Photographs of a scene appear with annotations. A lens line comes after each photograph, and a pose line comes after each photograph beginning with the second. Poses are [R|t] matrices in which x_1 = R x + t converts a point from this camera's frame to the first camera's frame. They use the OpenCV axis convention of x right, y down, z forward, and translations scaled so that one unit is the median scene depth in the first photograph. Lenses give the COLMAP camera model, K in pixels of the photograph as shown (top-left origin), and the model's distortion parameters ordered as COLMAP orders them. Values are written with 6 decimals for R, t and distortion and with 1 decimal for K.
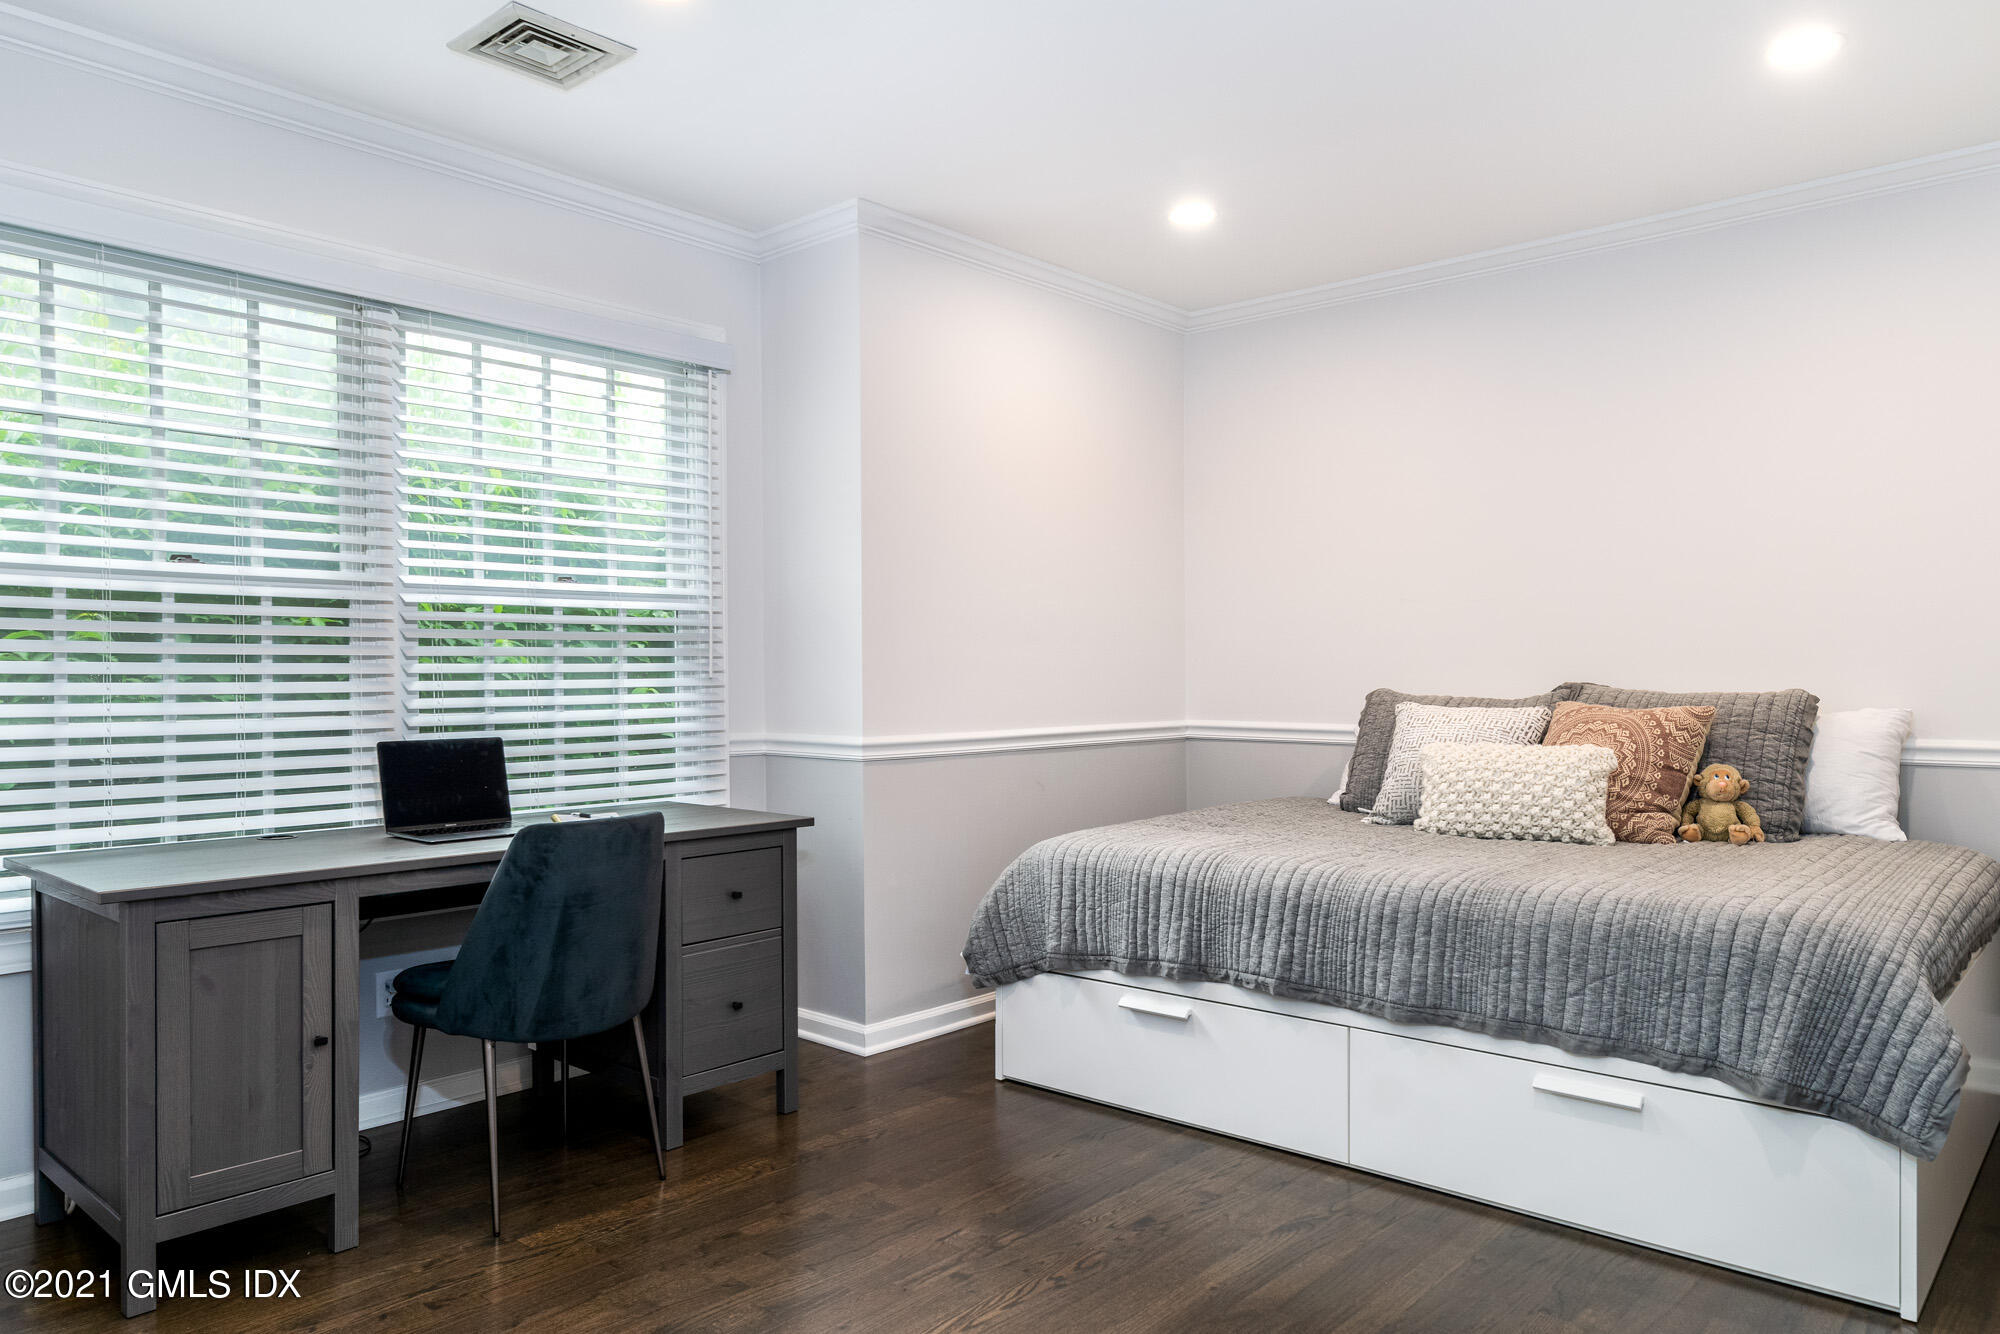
lens RADIAL K [[1347.3, 0, 1000.0], [0, 1347.3, 667.0], [0, 0, 1]] dist [0.005390, 0.002504]
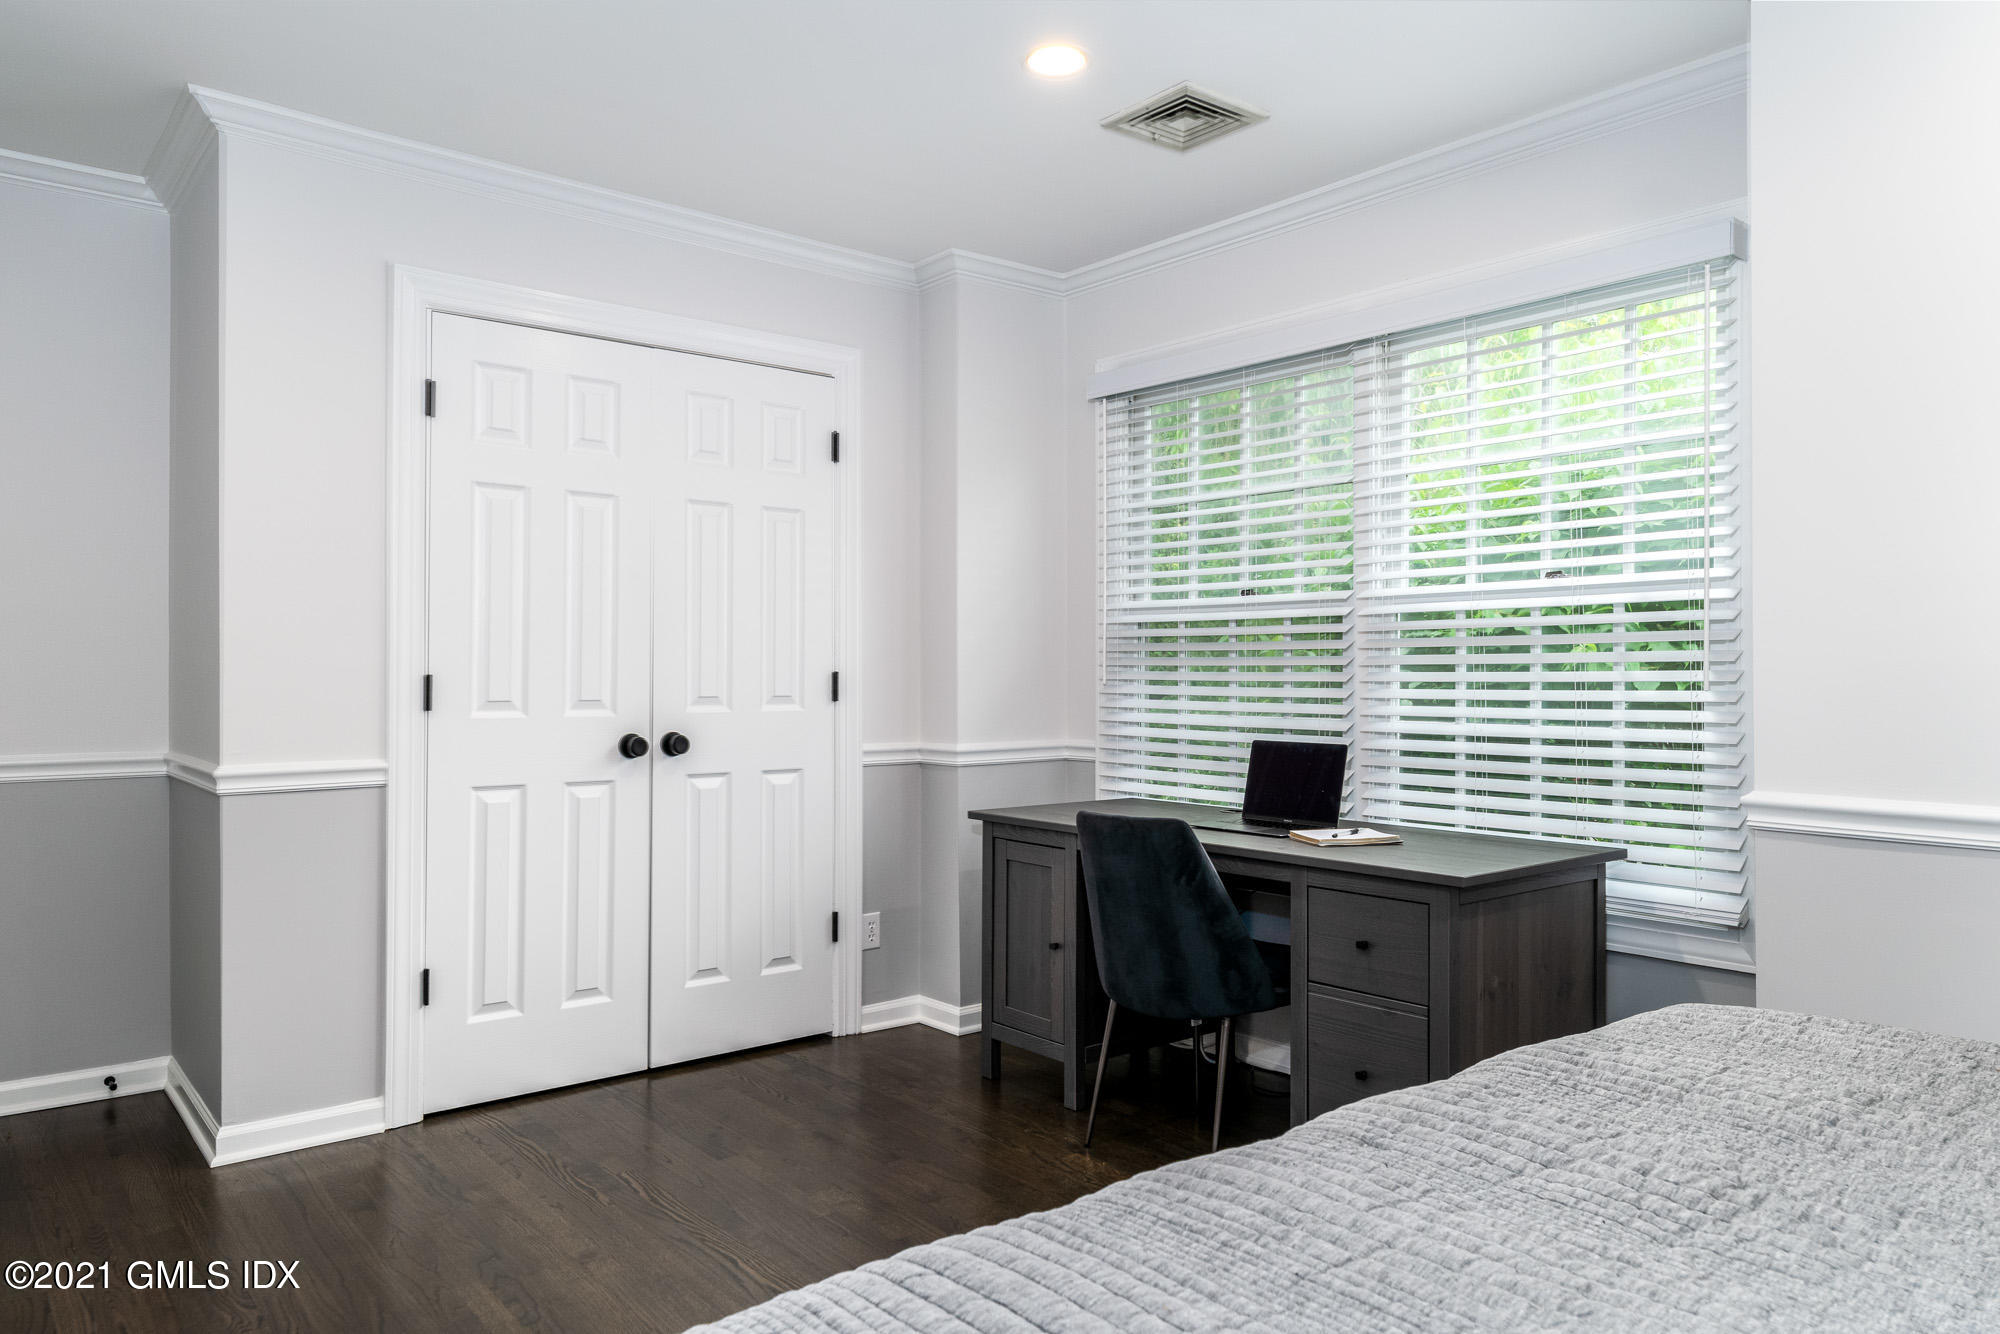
lens RADIAL K [[1331.7, 0, 1031.8], [0, 1331.7, 646.0], [0, 0, 1]] dist [0.001676, 0.000088]
pose [[-0.139925, -0.014336, -0.990058, 0.715914], [0.005210, 0.999871, -0.015214, -0.008478], [0.990148, -0.007287, -0.139832, 0.977447]]
